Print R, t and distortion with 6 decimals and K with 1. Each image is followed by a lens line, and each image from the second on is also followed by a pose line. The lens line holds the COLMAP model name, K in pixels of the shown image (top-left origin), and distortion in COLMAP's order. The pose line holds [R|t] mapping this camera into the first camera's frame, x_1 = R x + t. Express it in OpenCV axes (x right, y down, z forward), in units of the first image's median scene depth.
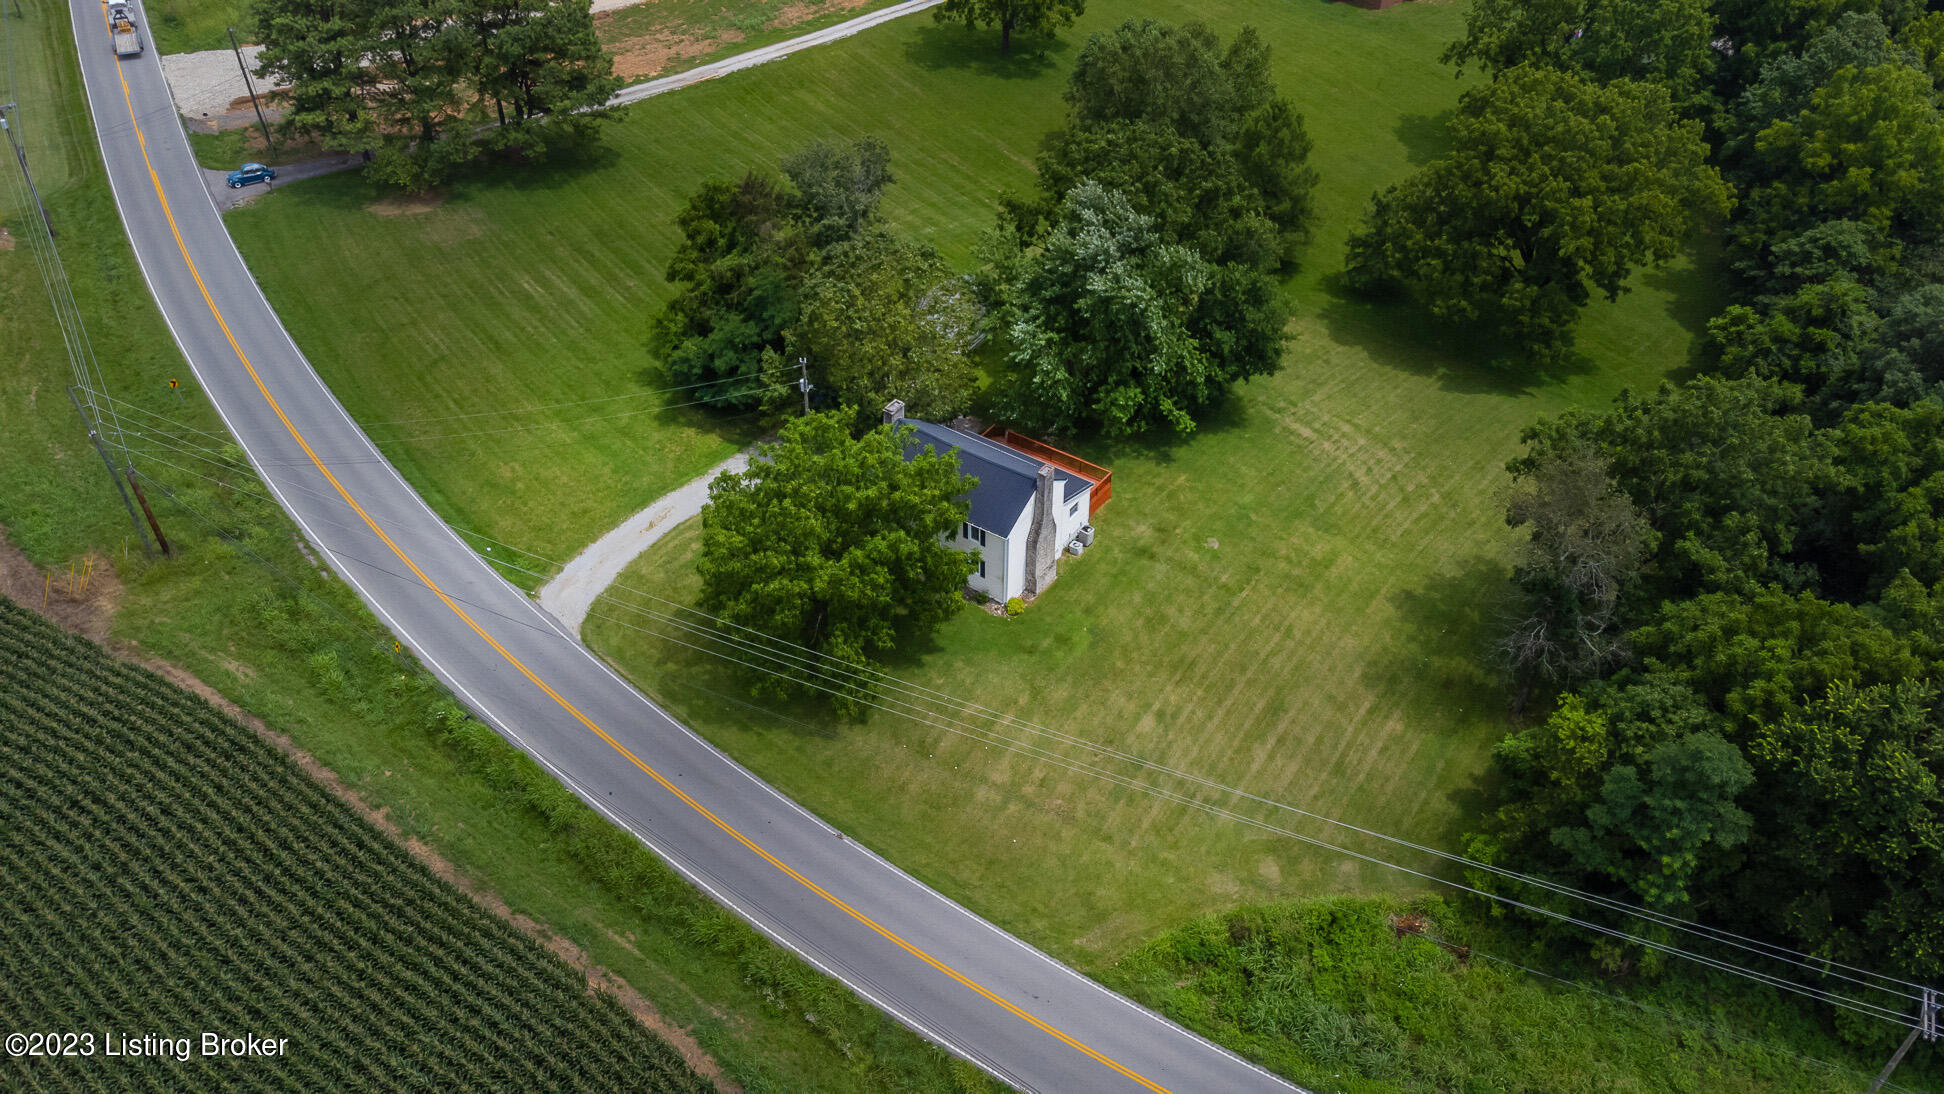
lens RADIAL K [[1460.1, 0, 972.0], [0, 1460.1, 547.0], [0, 0, 1]] dist [0.035460, 0.005350]
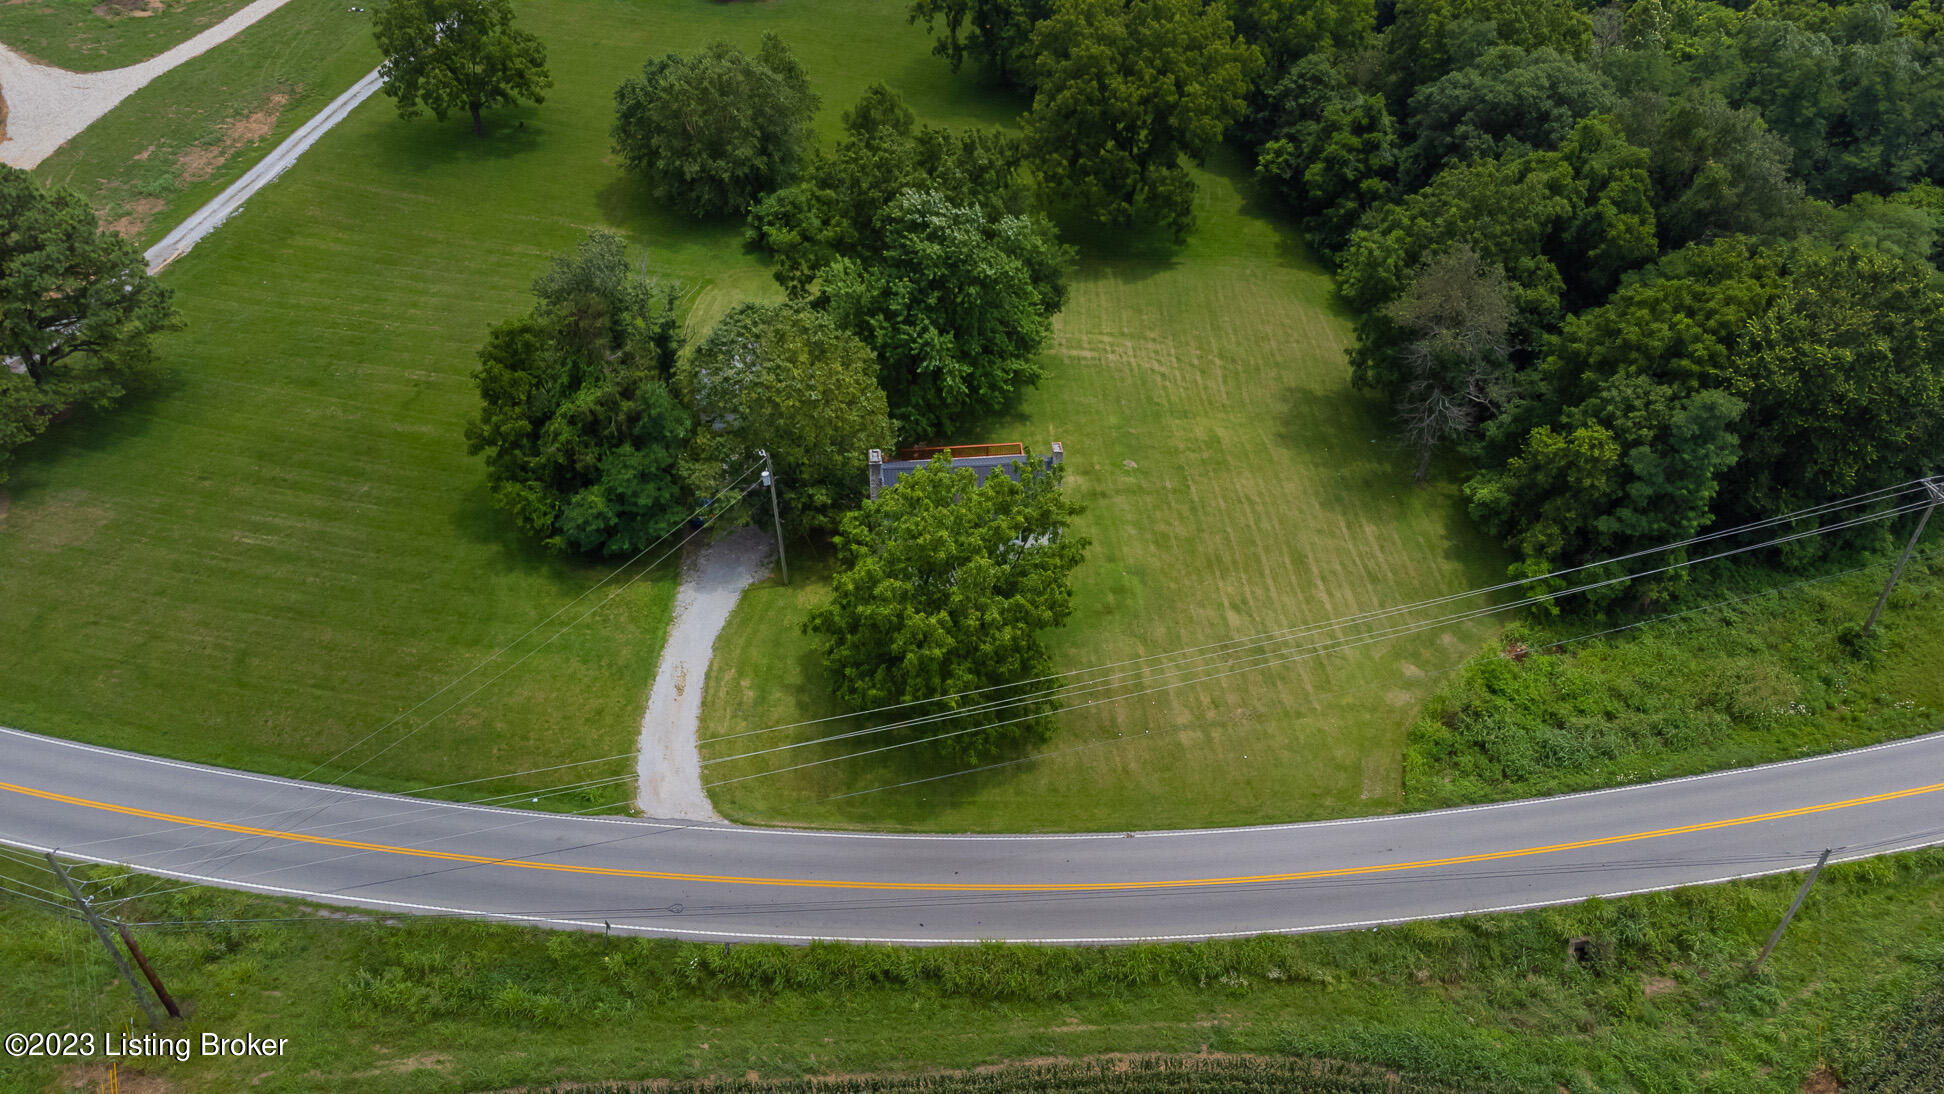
lens RADIAL K [[1460.1, 0, 972.0], [0, 1460.1, 547.0], [0, 0, 1]] dist [0.035460, 0.005350]
pose [[0.767118, -0.417824, 0.486779, -0.509335], [0.421001, 0.900436, 0.109427, -0.122435], [-0.484034, 0.120991, 0.866644, 0.126283]]
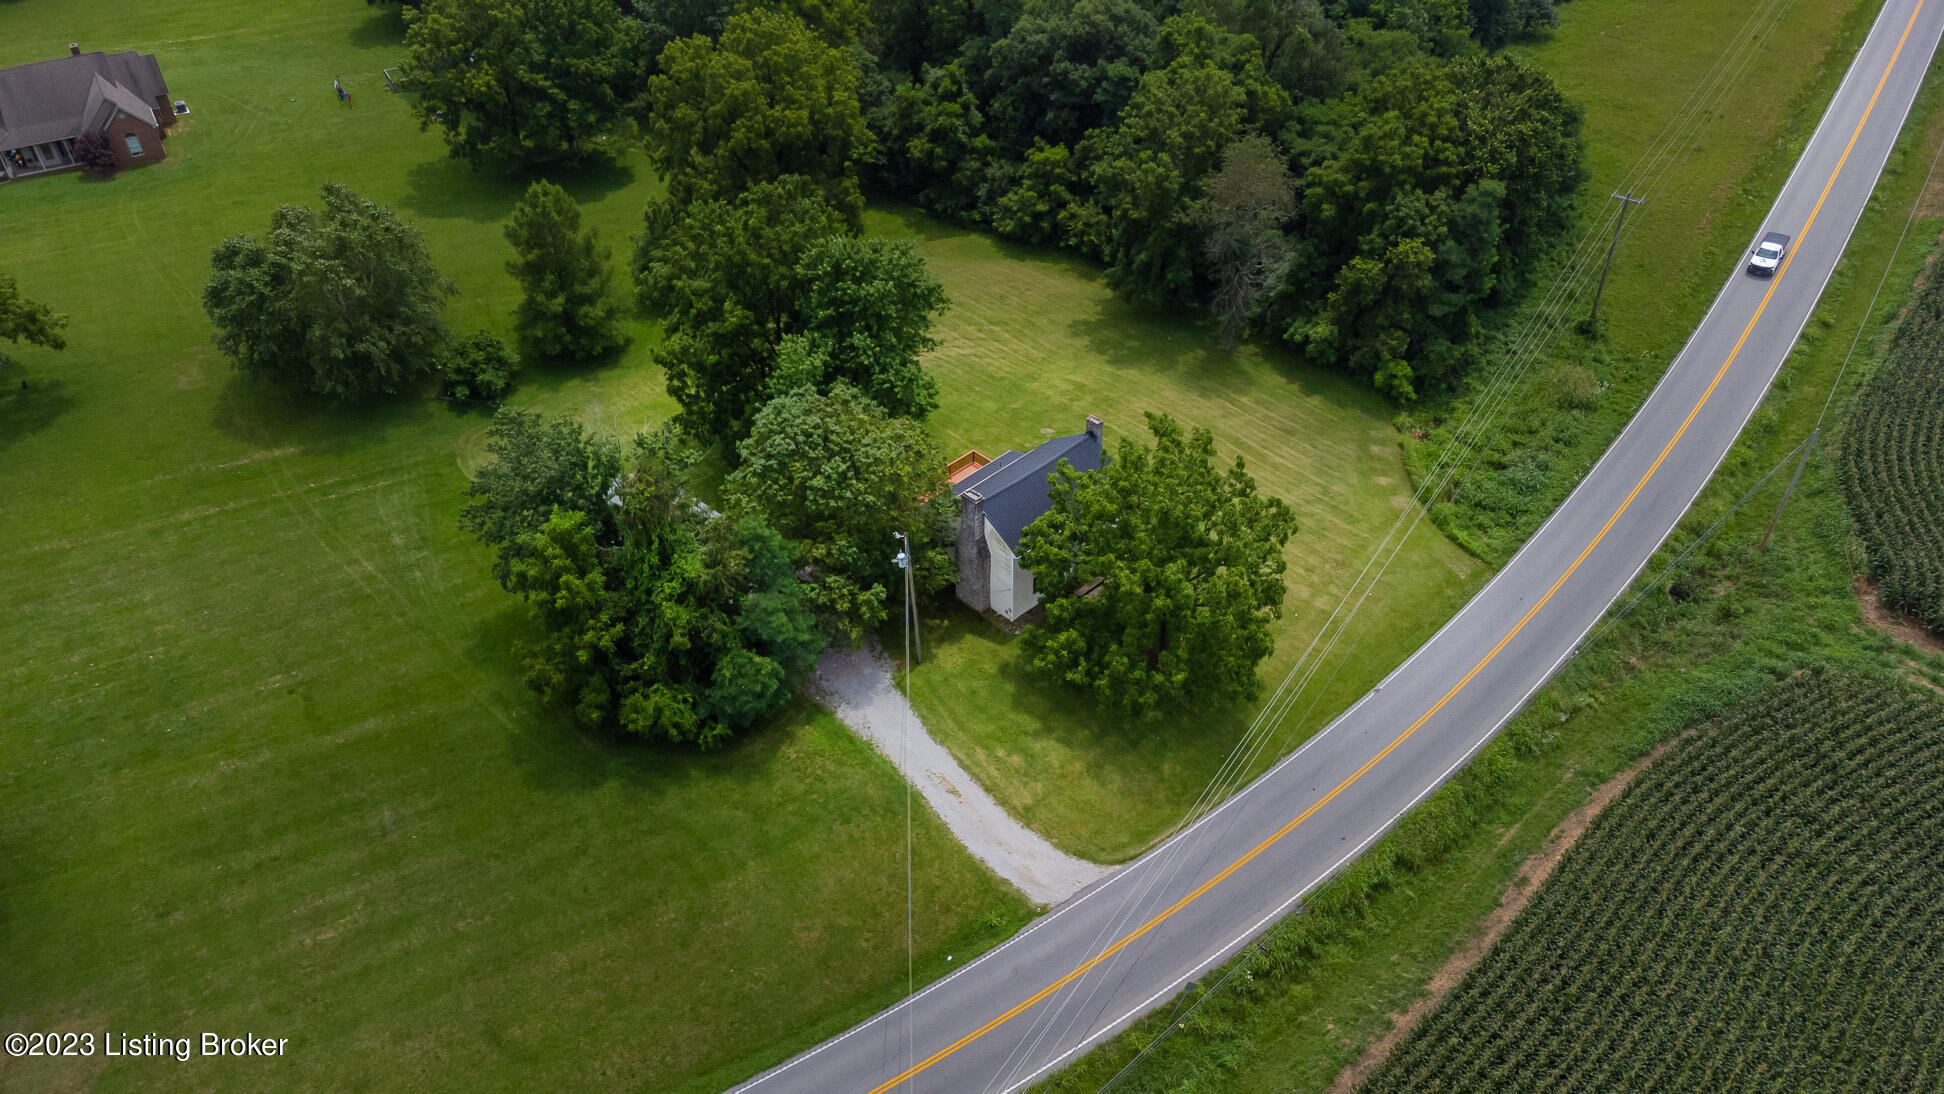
lens RADIAL K [[1479.3, 0, 972.0], [0, 1479.3, 547.0], [0, 0, 1]] dist [0.058360, 0.001177]
pose [[0.166031, -0.628174, 0.760152, -0.825050], [0.648092, 0.650504, 0.396008, -0.465044], [-0.743243, 0.426899, 0.515118, 0.512714]]
